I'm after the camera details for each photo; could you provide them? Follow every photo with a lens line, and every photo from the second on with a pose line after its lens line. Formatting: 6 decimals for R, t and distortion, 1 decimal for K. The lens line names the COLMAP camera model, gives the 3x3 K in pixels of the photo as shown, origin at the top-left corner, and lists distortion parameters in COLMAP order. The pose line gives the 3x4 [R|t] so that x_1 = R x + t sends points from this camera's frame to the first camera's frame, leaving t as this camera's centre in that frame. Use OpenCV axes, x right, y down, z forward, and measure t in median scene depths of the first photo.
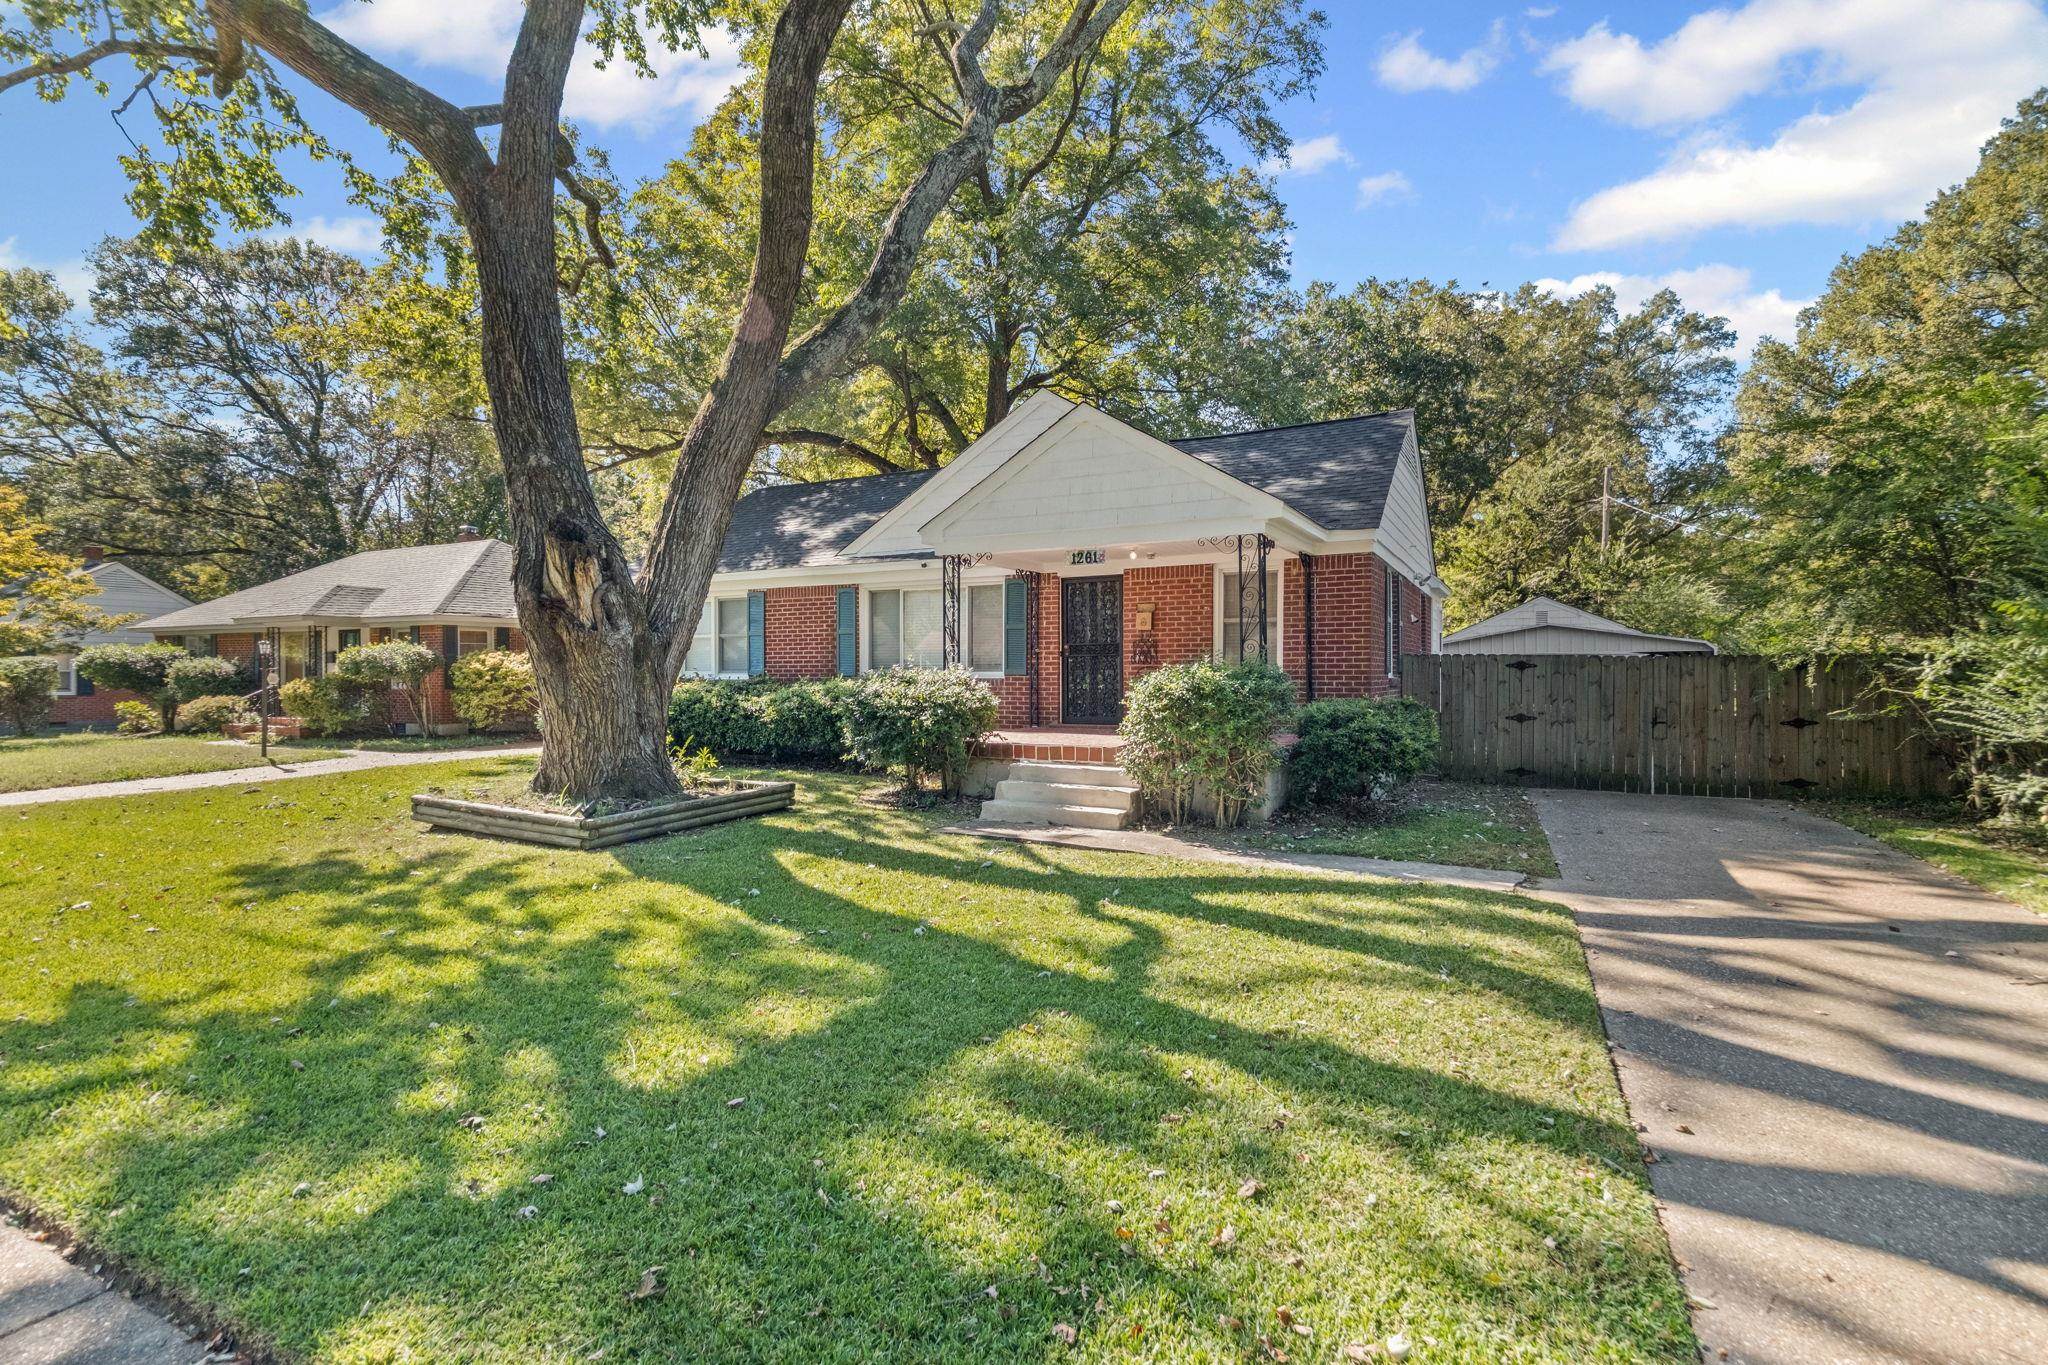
lens RADIAL K [[885.1, 0, 1024.0], [0, 885.1, 682.5], [0, 0, 1]] dist [-0.003214, -0.000564]
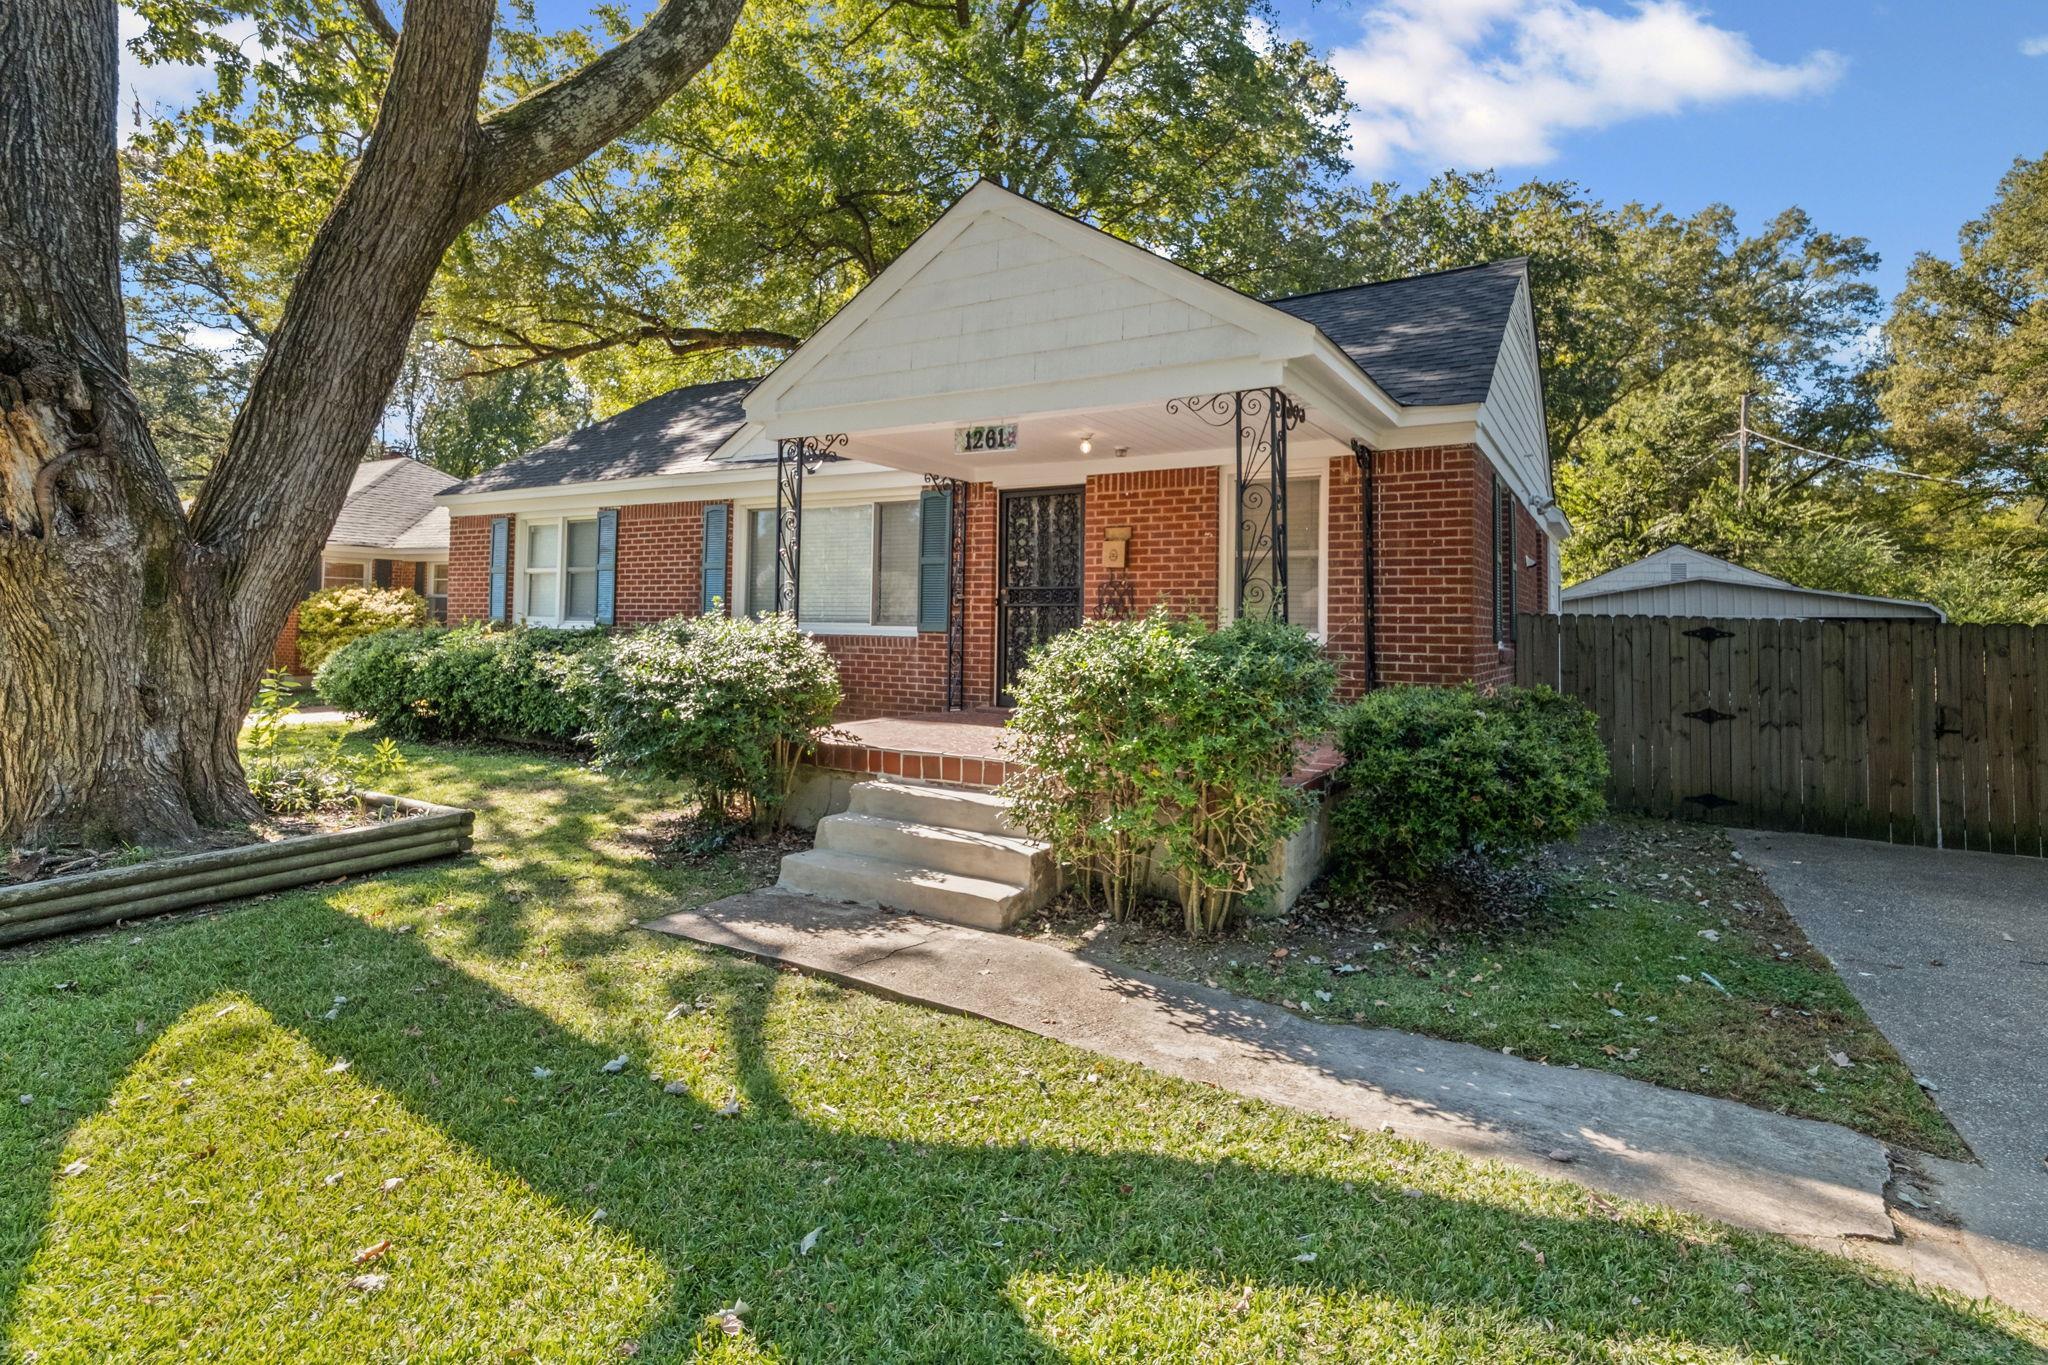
lens RADIAL K [[954.7, 0, 1022.0], [0, 954.7, 571.7], [0, 0, 1]] dist [0.000475, -0.000001]
pose [[0.998570, 0.018183, -0.050274, 0.080045], [-0.021583, 0.997457, -0.067929, -0.005305], [0.048911, 0.068917, 0.996423, 0.228408]]
